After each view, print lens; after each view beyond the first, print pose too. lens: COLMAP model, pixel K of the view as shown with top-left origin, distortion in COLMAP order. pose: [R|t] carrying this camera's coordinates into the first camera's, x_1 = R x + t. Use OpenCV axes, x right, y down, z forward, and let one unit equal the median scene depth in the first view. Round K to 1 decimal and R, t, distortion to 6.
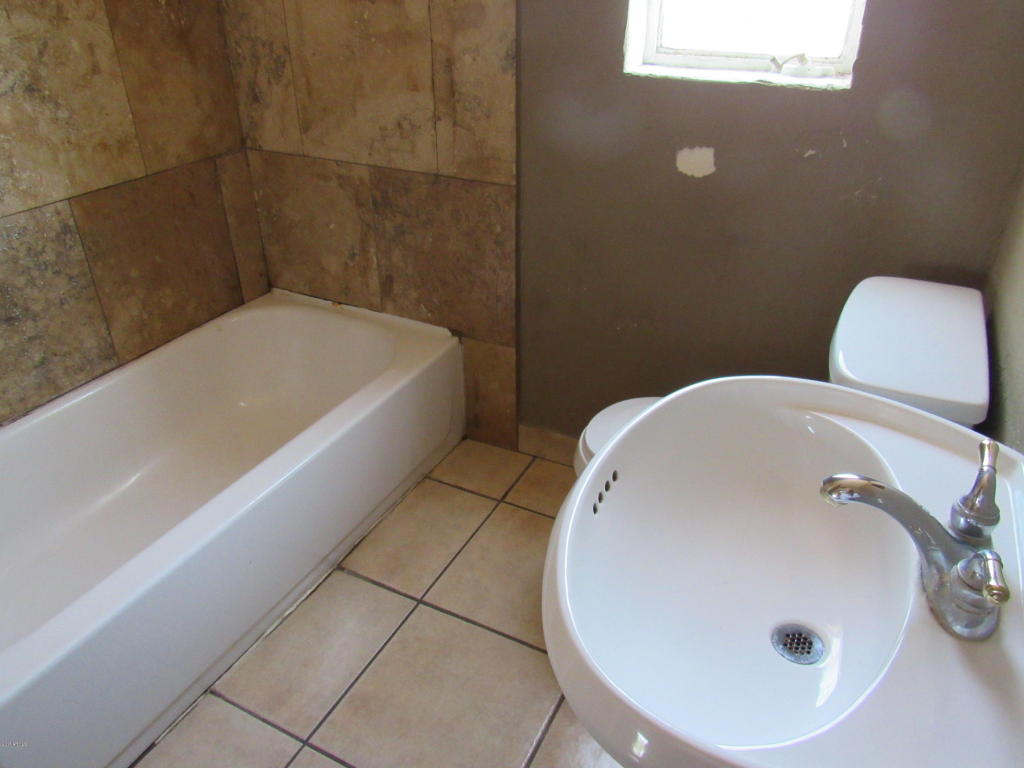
lens RADIAL K [[728.4, 0, 508.6], [0, 728.4, 388.6], [0, 0, 1]] dist [-0.024556, 0.006833]
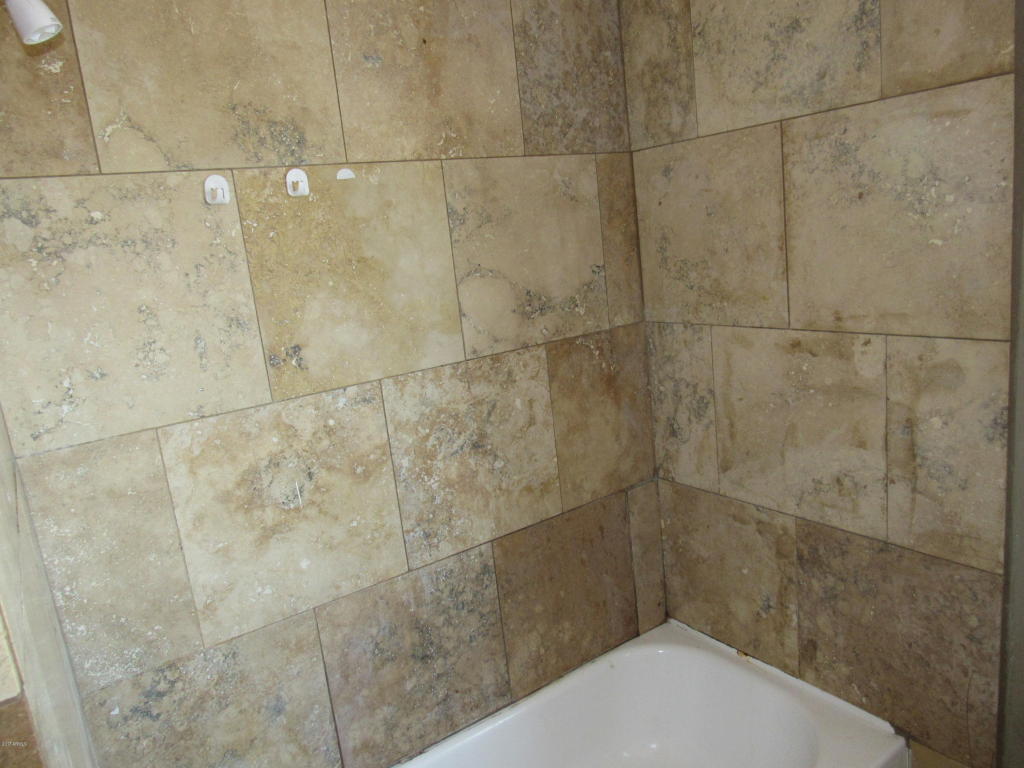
lens RADIAL K [[728.4, 0, 509.2], [0, 728.4, 380.0], [0, 0, 1]] dist [-0.024556, 0.006833]
pose [[0.880838, 0.001287, -0.473416, -0.086350], [-0.141313, 0.955122, -0.260332, -0.195147], [0.451835, 0.296211, 0.841489, 0.060187]]
